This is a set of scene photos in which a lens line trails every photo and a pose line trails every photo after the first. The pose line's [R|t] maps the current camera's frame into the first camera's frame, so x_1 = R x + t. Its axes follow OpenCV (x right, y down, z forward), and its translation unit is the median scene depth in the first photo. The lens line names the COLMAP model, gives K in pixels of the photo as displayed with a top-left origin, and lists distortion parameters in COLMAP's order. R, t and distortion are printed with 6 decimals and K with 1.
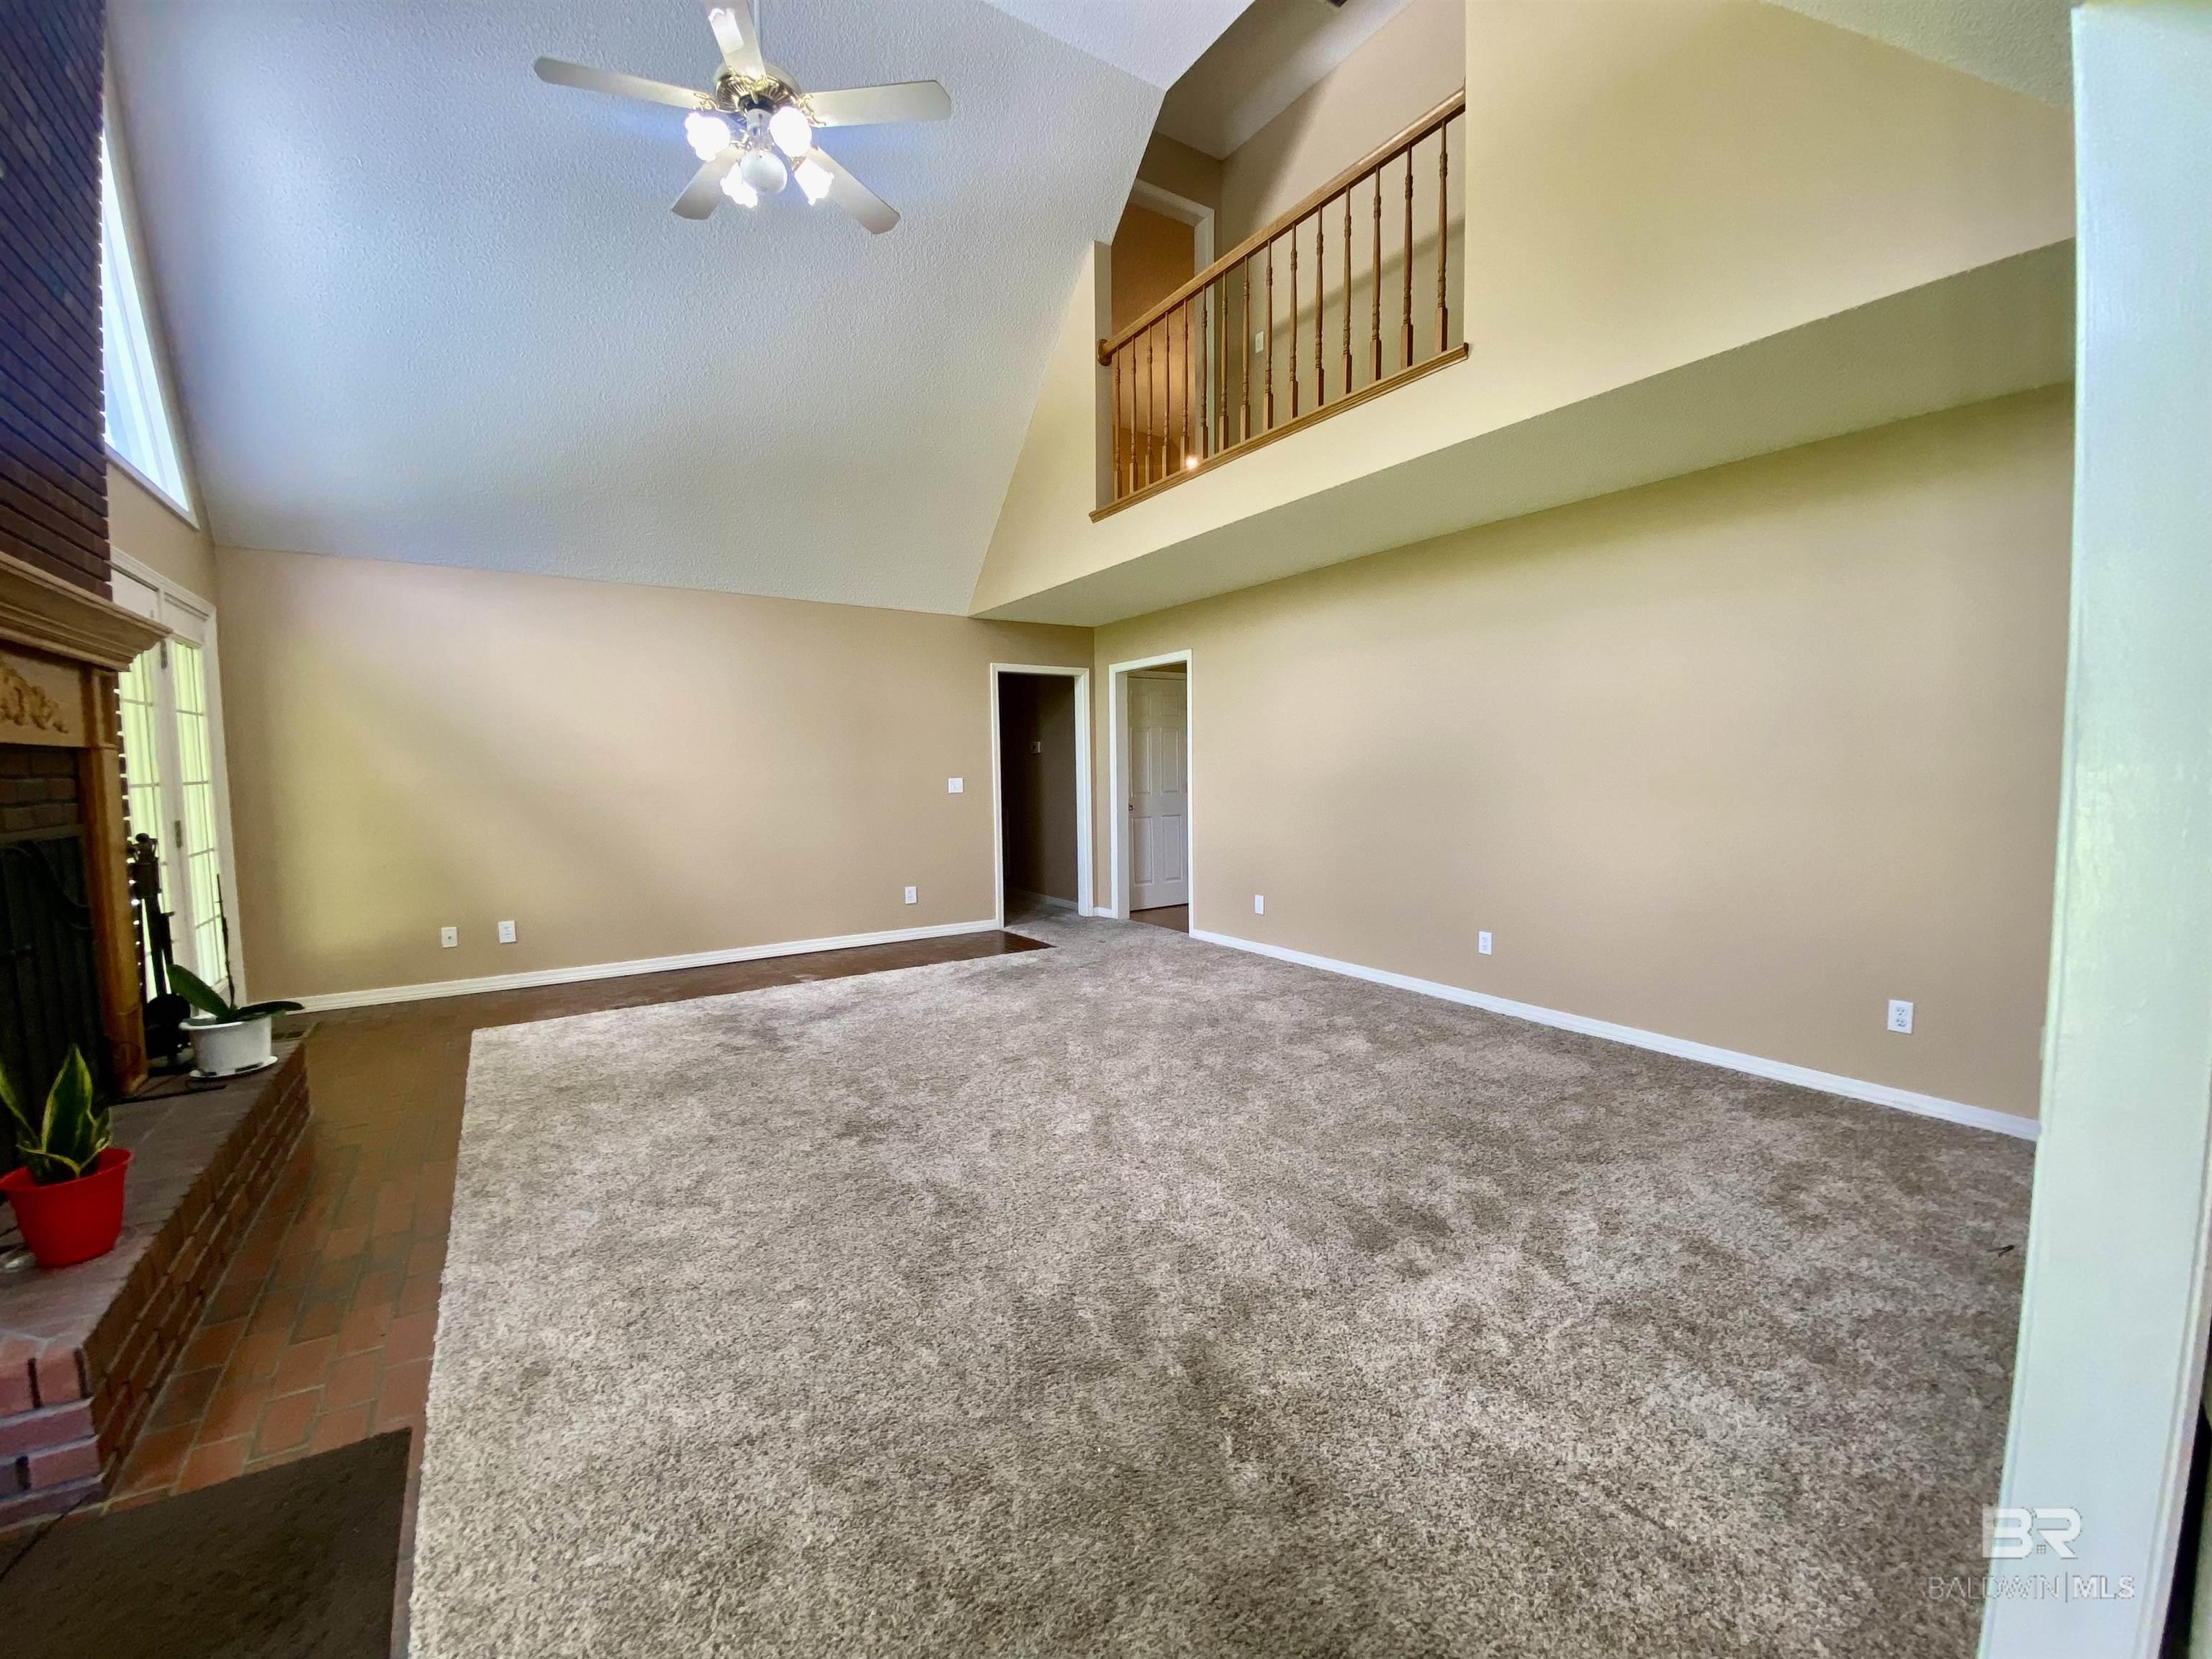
lens RADIAL K [[902.0, 0, 1103.1], [0, 902.0, 821.6], [0, 0, 1]] dist [0.015640, -0.020097]
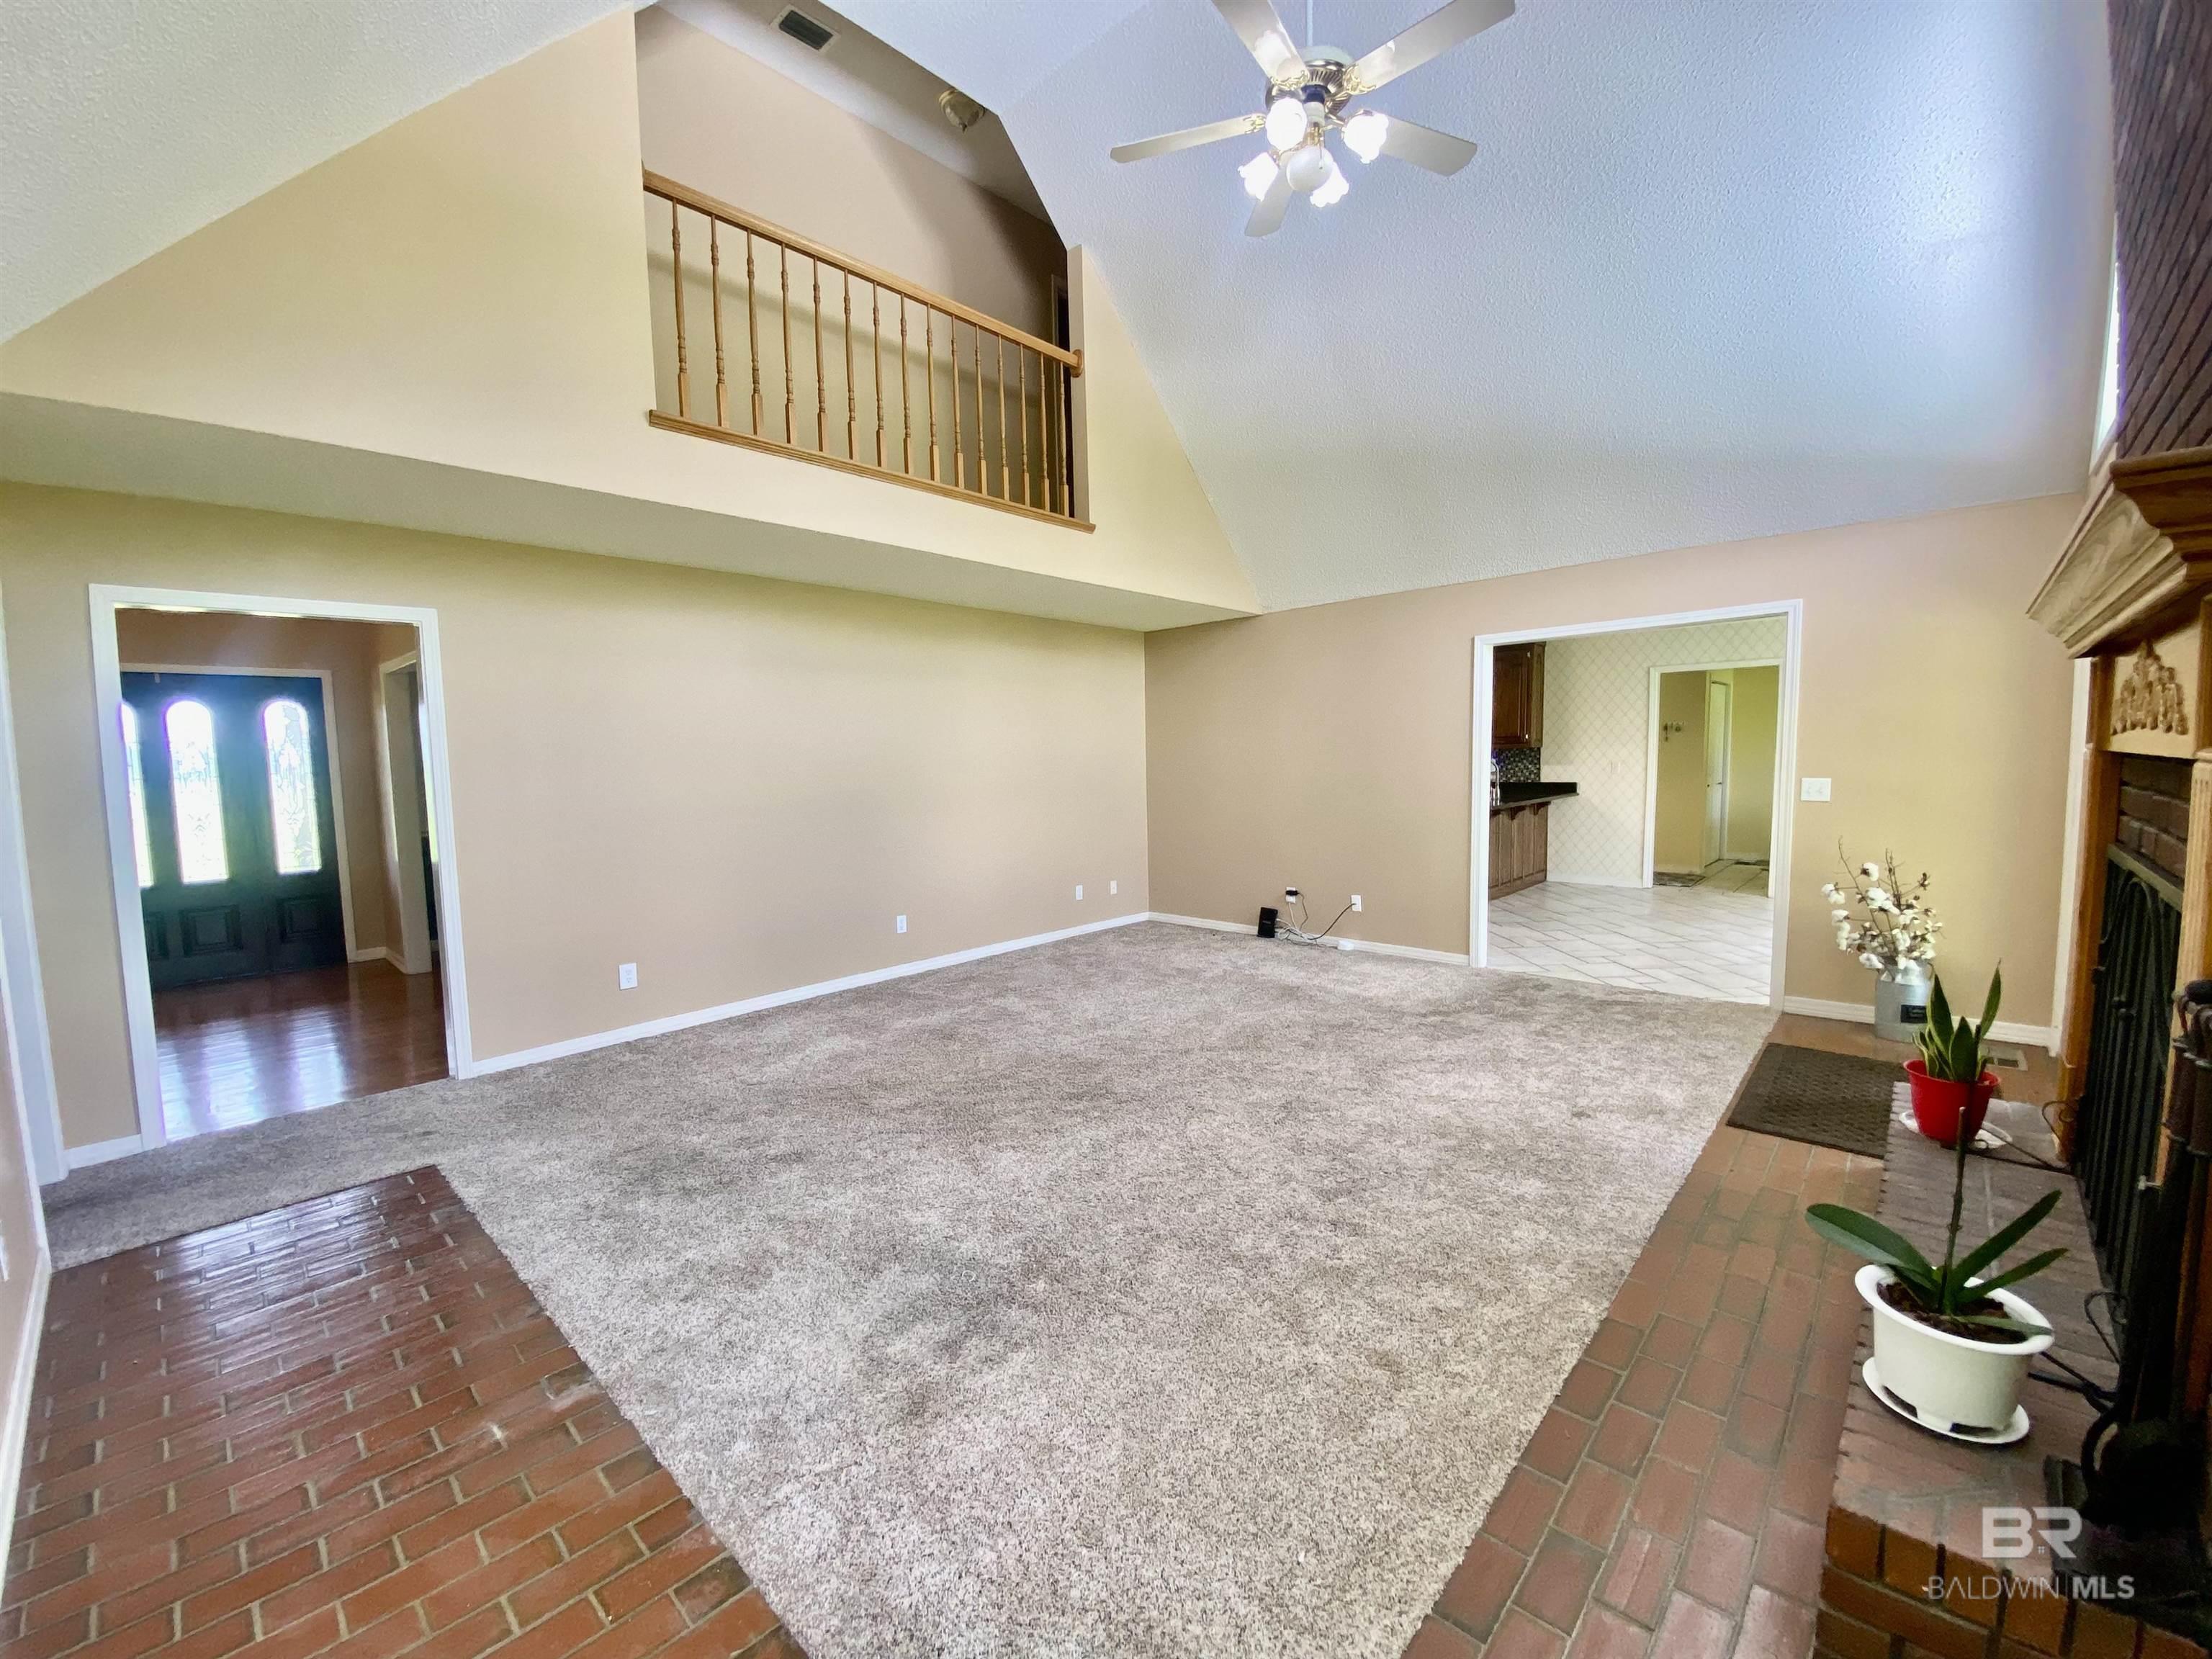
lens RADIAL K [[891.4, 0, 1103.3], [0, 891.4, 829.2], [0, 0, 1]] dist [-0.000287, -0.000667]
pose [[-0.223779, -0.052250, 0.973238, -0.733182], [0.078575, 0.994344, 0.071450, -0.060044], [-0.971467, 0.092461, -0.218408, 0.851066]]
